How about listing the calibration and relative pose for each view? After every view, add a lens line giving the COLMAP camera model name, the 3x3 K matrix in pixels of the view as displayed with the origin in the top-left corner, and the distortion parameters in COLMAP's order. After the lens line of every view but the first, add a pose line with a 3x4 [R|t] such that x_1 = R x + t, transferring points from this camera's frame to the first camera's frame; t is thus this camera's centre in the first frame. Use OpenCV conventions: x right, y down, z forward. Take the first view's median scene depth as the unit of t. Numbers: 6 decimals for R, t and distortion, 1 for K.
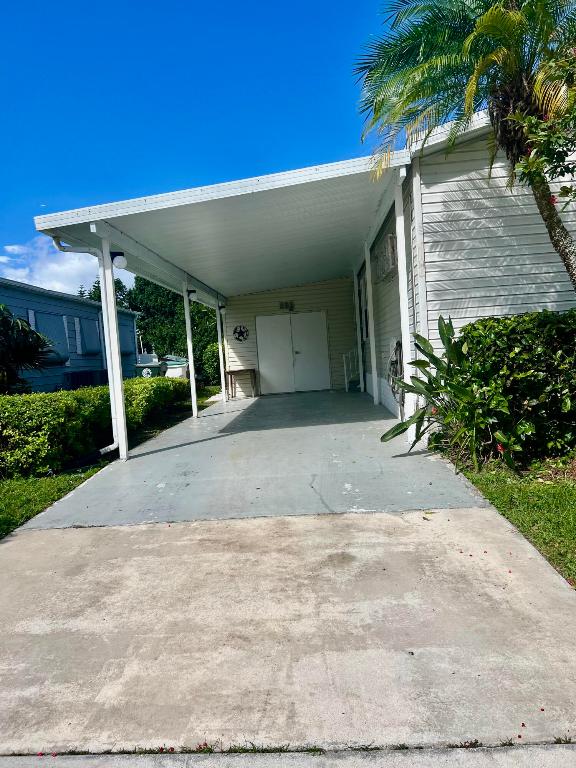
lens RADIAL K [[576.5, 0, 290.7], [0, 576.5, 378.0], [0, 0, 1]] dist [0.027225, -0.009040]
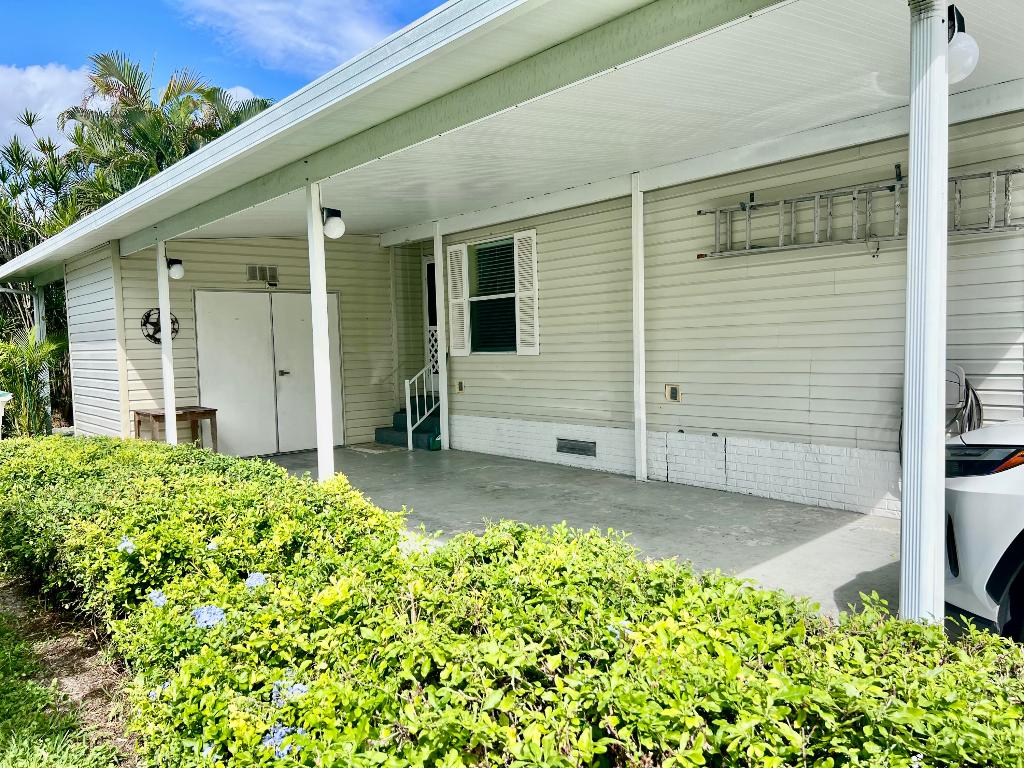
lens RADIAL K [[764.7, 0, 511.7], [0, 764.7, 394.5], [0, 0, 1]] dist [0.061622, -0.063026]
pose [[0.726308, 0.000506, 0.687370, -0.901051], [0.002944, 0.999988, -0.003846, -0.068646], [-0.687363, 0.004817, 0.726298, 1.187254]]
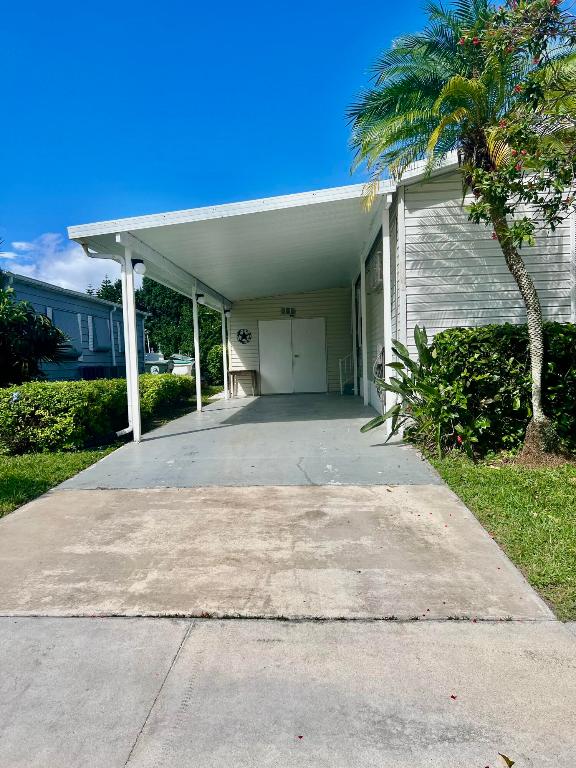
lens RADIAL K [[573.5, 0, 288.0], [0, 573.5, 384.0], [0, 0, 1]] dist [0.061622, -0.063026]
pose [[0.999355, 0.034952, -0.008252, 0.019019], [-0.034943, 0.999389, 0.001229, 0.020509], [0.008289, -0.000939, 0.999965, -0.175953]]
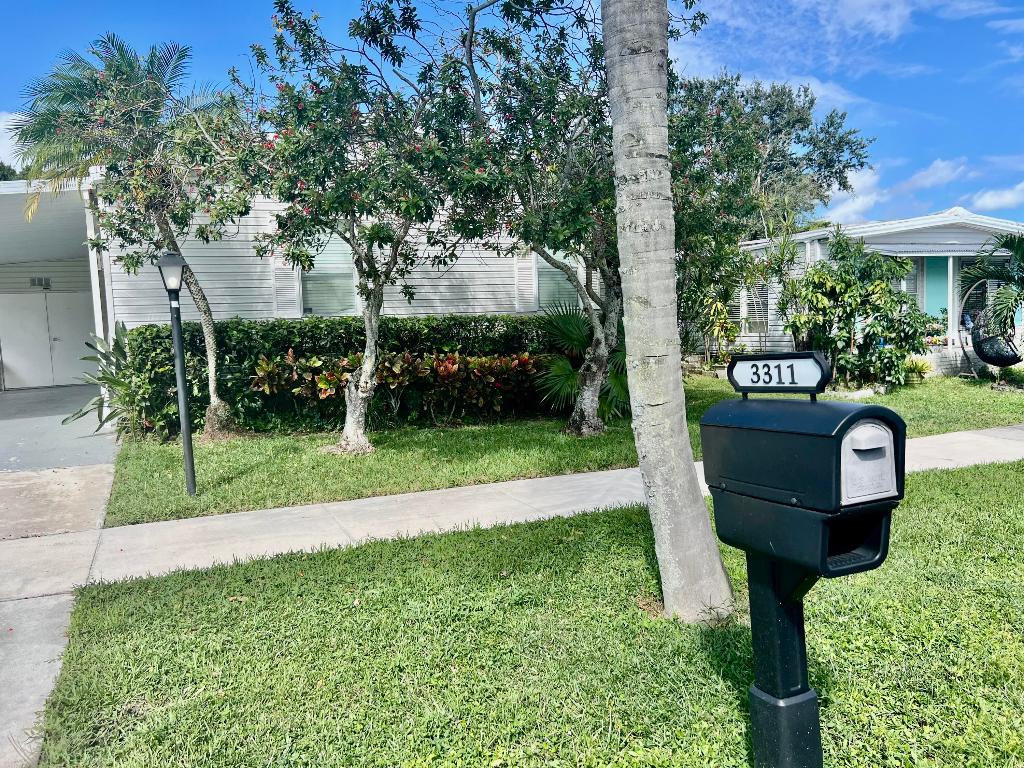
lens RADIAL K [[764.7, 0, 511.7], [0, 764.7, 394.5], [0, 0, 1]] dist [0.061622, -0.063026]
pose [[0.897078, -0.006991, 0.441818, 0.328908], [-0.007202, 0.999511, 0.030439, -0.007290], [-0.441814, -0.030488, 0.896588, -0.966596]]
